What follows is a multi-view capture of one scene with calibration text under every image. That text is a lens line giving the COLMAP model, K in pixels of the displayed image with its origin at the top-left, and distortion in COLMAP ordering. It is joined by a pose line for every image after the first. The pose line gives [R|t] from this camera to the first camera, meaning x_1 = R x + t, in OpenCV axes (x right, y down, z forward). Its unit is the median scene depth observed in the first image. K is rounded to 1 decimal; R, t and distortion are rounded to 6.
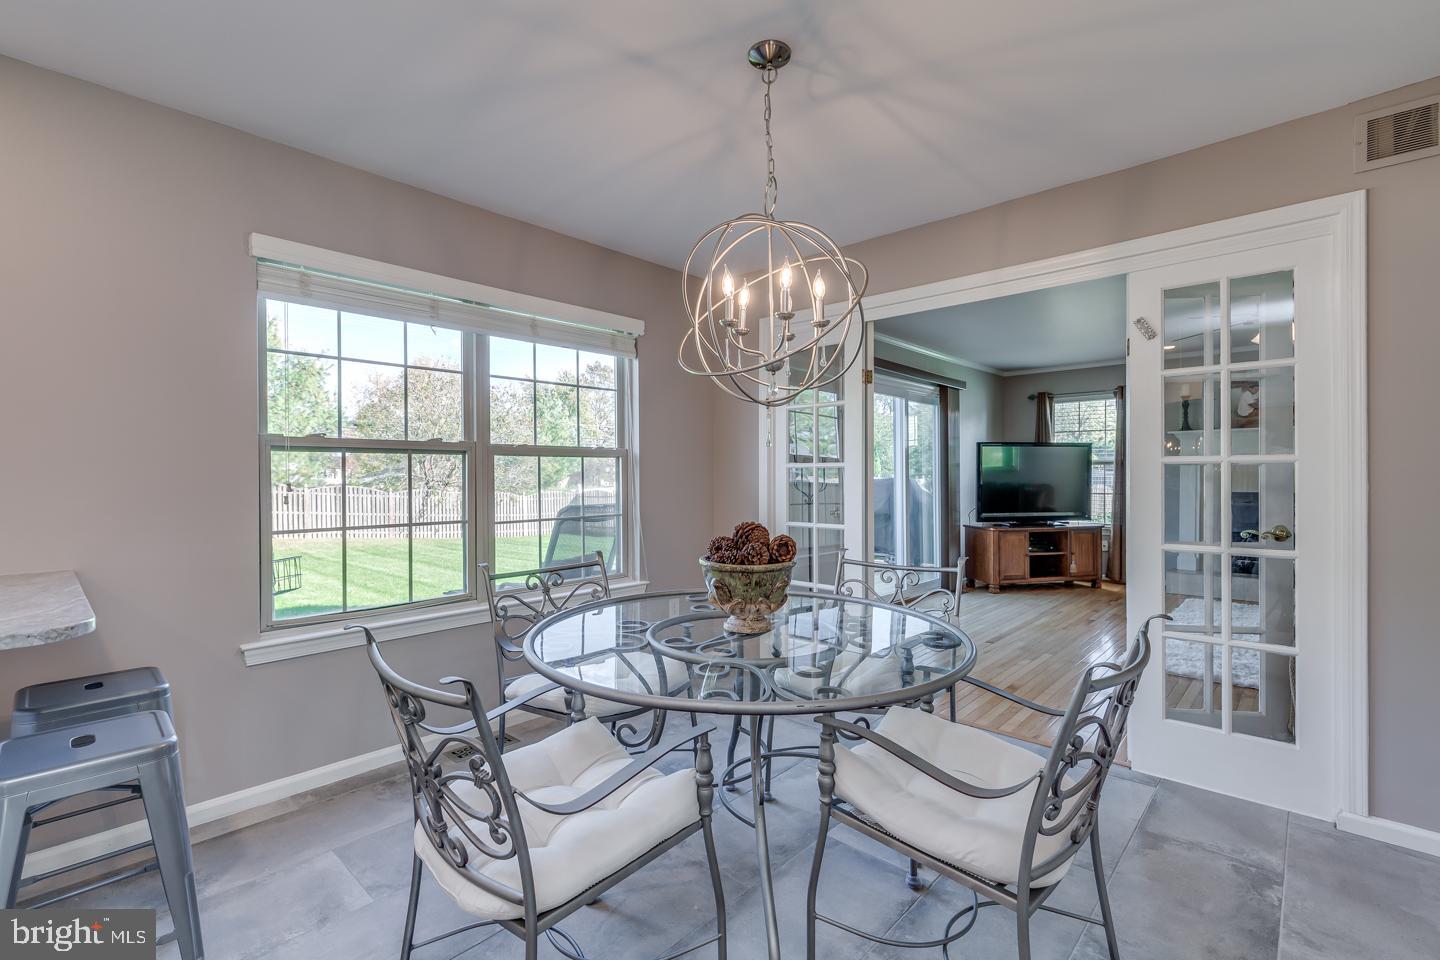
lens RADIAL K [[646.0, 0, 712.6], [0, 646.0, 480.3], [0, 0, 1]] dist [-0.003709, -0.000784]
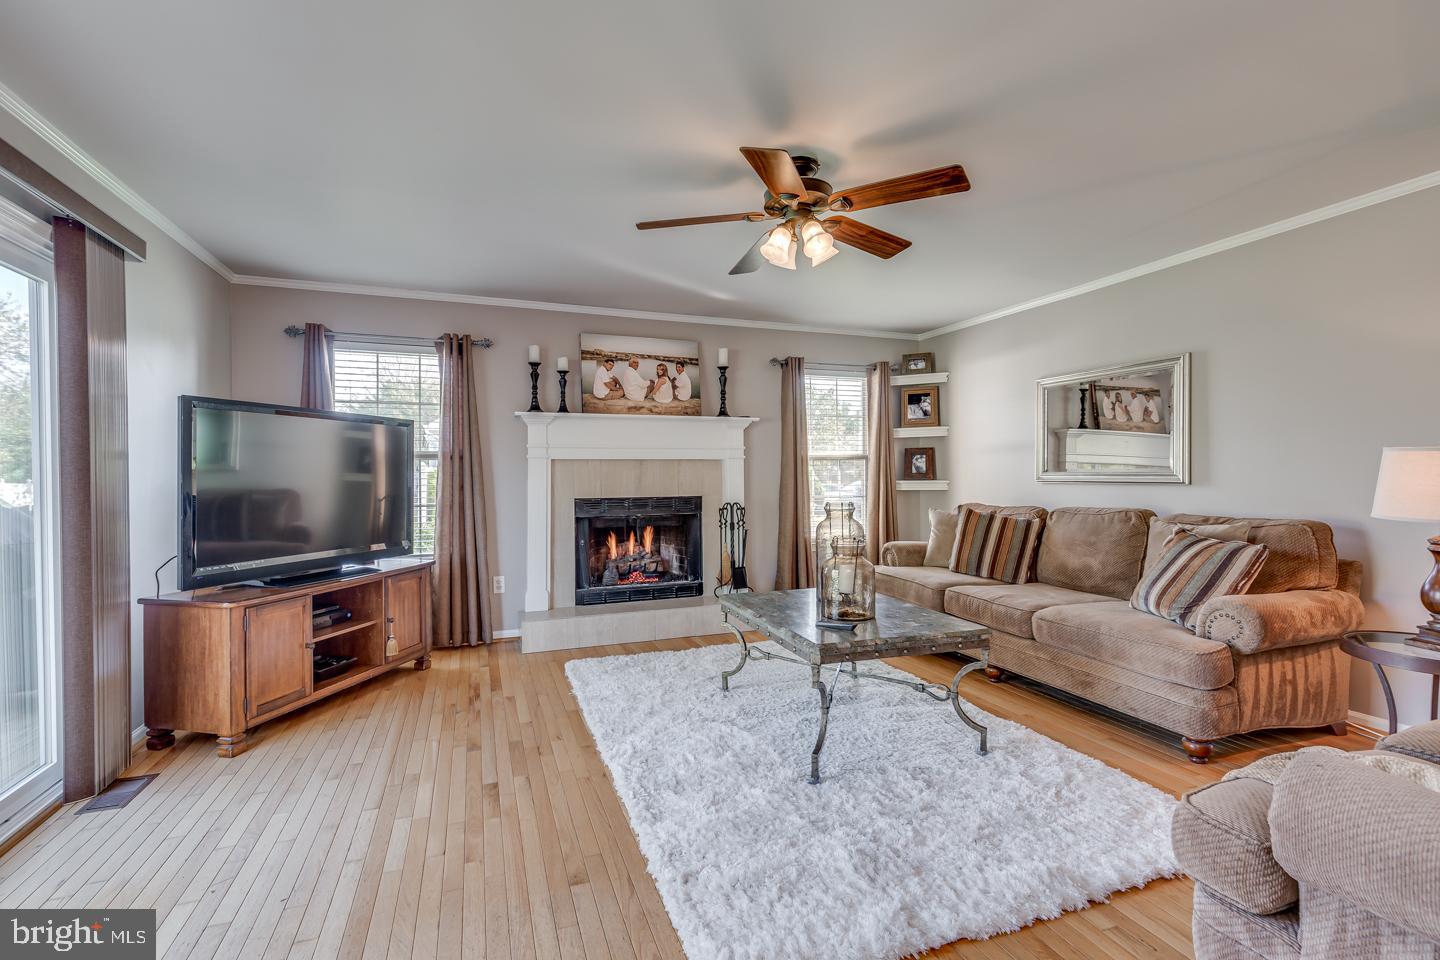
lens RADIAL K [[646.0, 0, 713.9], [0, 646.0, 479.8], [0, 0, 1]] dist [-0.003709, -0.000784]
pose [[0.441831, -0.002173, 0.897096, 0.191091], [0.005107, 0.999987, -0.000093, -0.003027], [-0.897084, 0.004622, 0.441836, 0.511569]]
